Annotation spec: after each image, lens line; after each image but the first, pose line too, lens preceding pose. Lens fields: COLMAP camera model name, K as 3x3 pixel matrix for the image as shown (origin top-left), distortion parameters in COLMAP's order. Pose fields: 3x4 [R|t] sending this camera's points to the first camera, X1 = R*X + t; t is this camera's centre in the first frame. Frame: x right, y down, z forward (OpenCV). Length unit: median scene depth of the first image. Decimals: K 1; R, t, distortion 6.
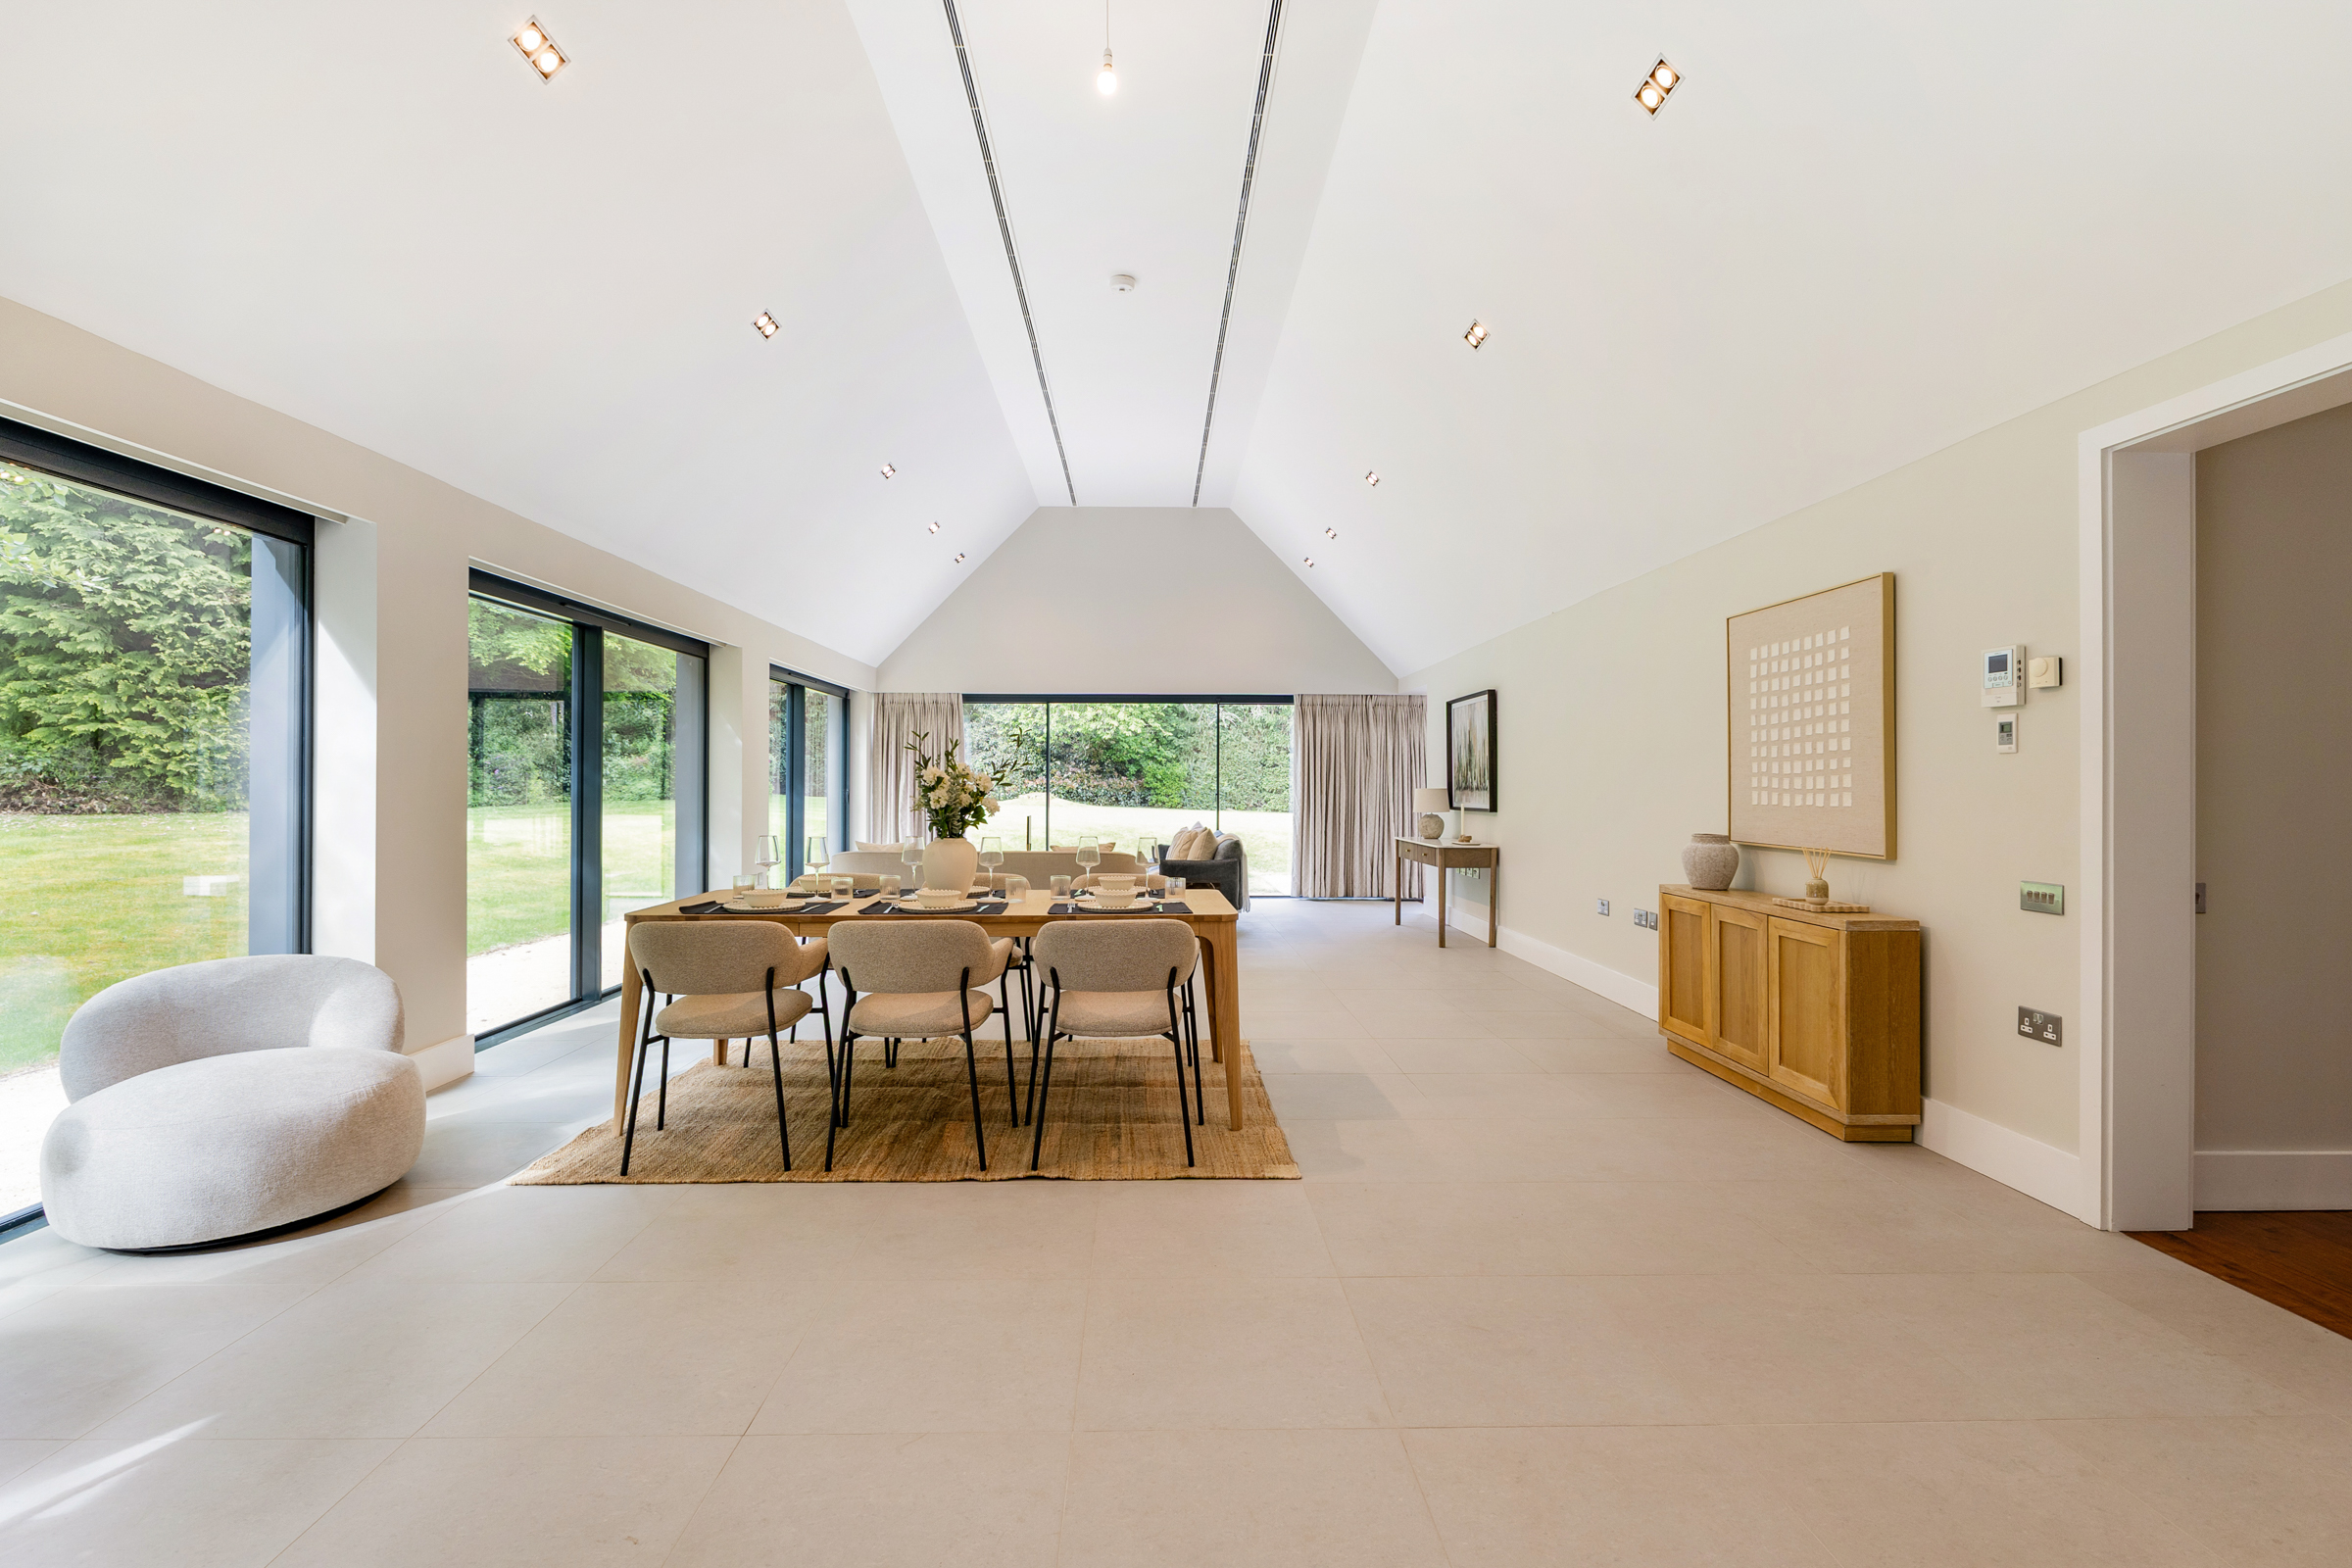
lens RADIAL K [[1047.7, 0, 1168.6], [0, 1047.7, 781.8], [0, 0, 1]] dist [0.012249, 0.000418]
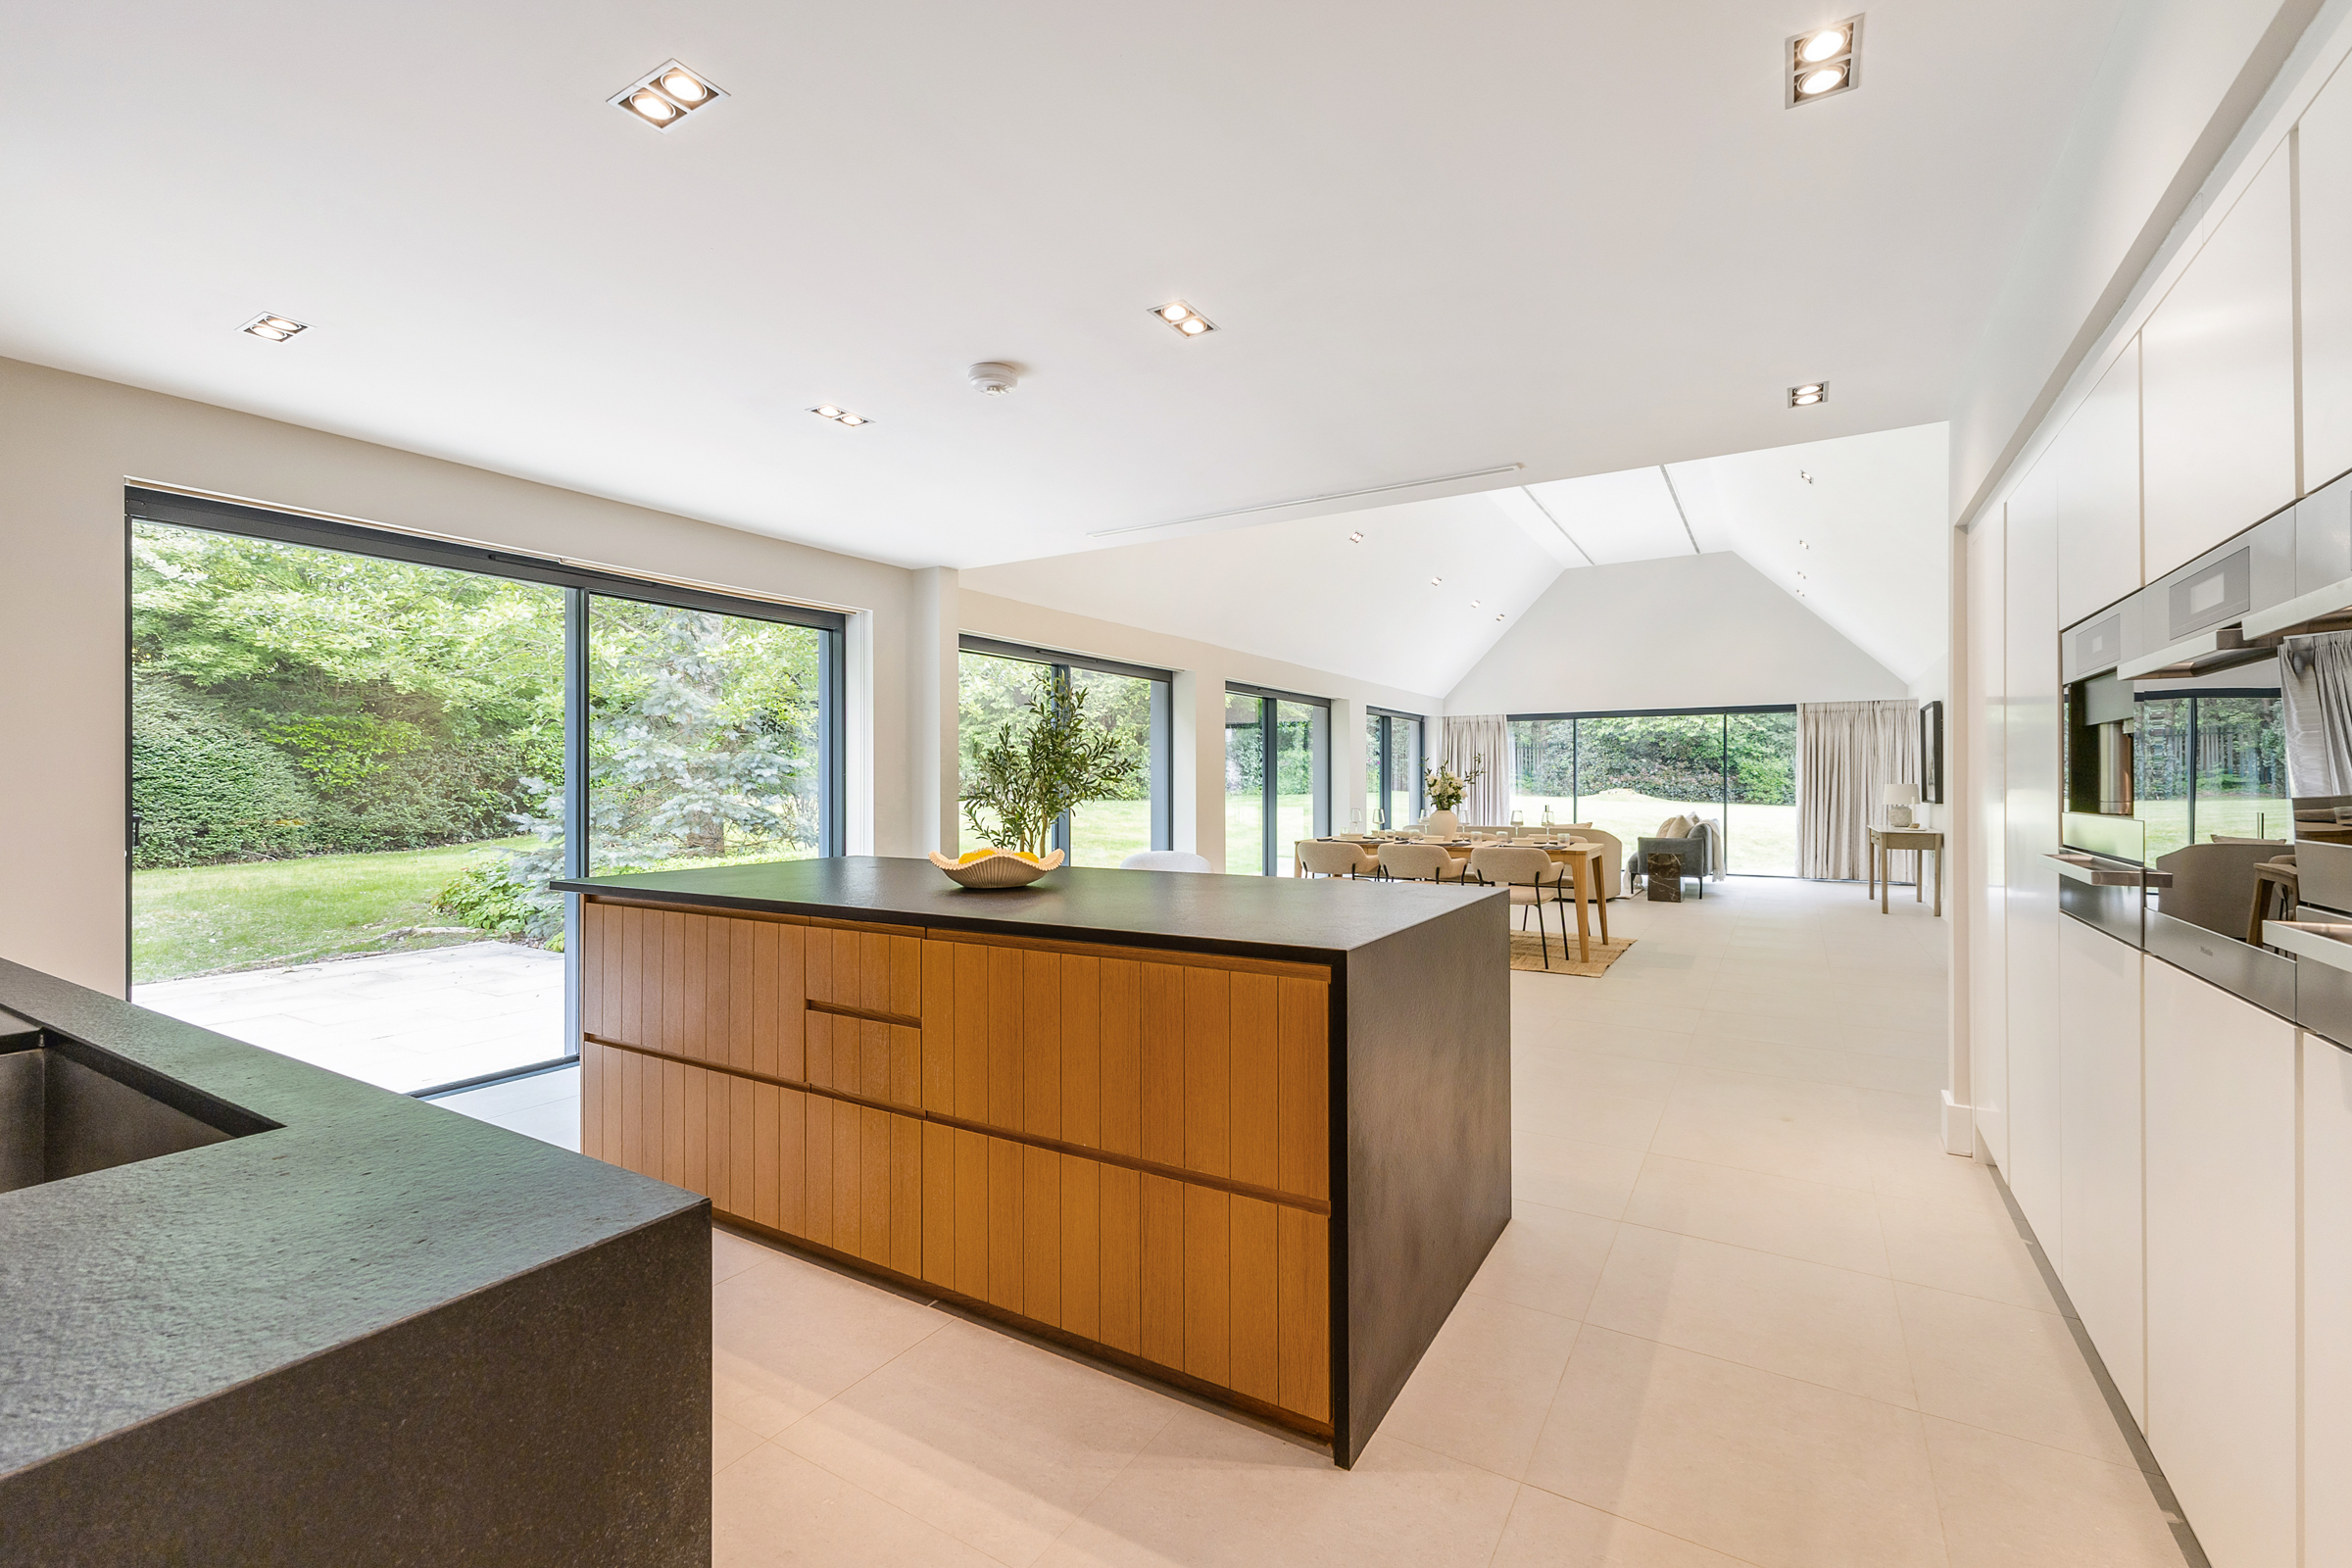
lens RADIAL K [[1013.6, 0, 1171.3], [0, 1013.6, 779.3], [0, 0, 1]] dist [0.002764, 0.000160]
pose [[0.839125, -0.005880, -0.543908, 0.149047], [0.006113, 0.999980, -0.001380, -0.002103], [0.543905, -0.002167, 0.839144, -0.324637]]
